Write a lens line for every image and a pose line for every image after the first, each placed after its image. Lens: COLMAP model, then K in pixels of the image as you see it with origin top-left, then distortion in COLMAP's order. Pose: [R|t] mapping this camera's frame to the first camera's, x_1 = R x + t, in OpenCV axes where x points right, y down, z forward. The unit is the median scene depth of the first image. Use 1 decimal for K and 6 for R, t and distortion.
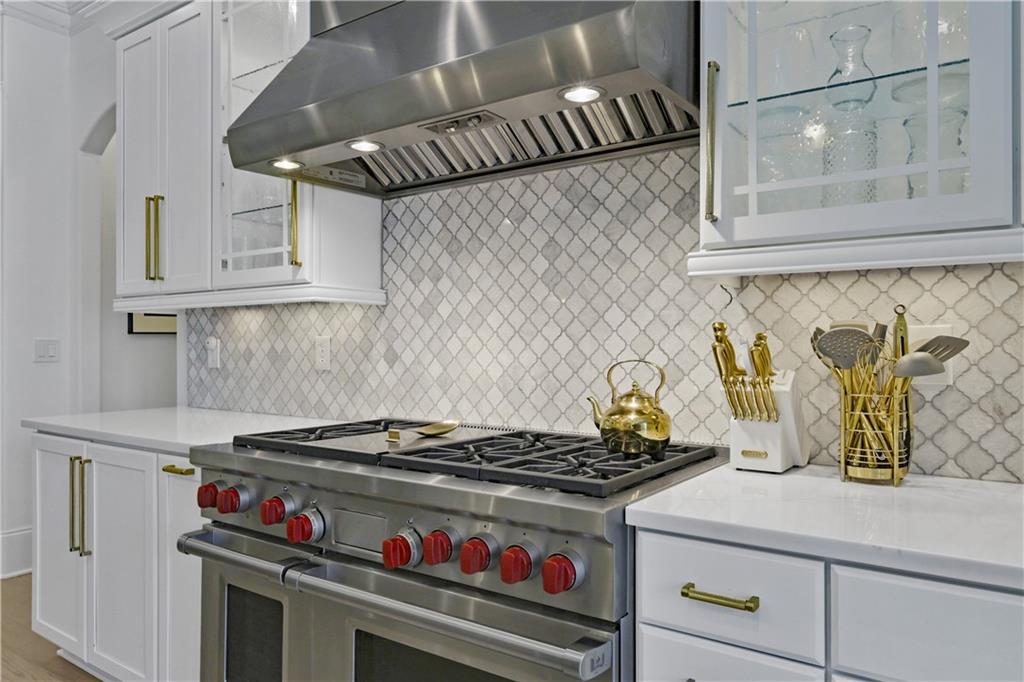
lens RADIAL K [[708.2, 0, 511.6], [0, 708.2, 343.0], [0, 0, 1]] dist [-0.001102, -0.000191]
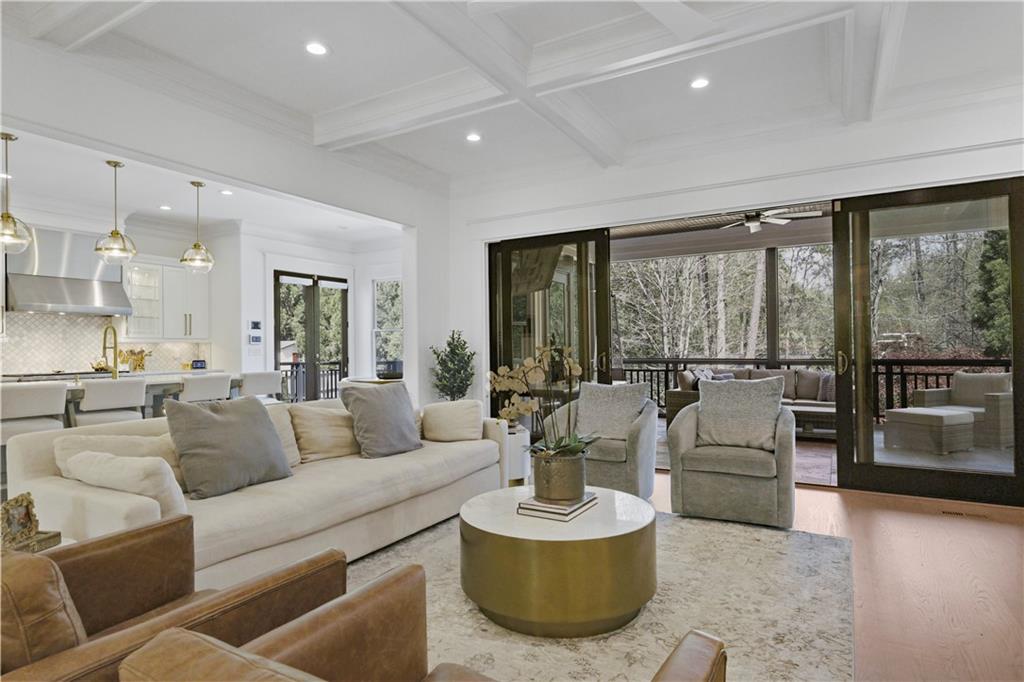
lens RADIAL K [[551.4, 0, 501.0], [0, 551.4, 340.6], [0, 0, 1]] dist [0.006049, 0.000109]
pose [[-0.080406, 0.012280, 0.996687, -3.603907], [0.008844, 0.999894, -0.011606, -0.012605], [-0.996723, 0.007881, -0.080506, -1.463089]]
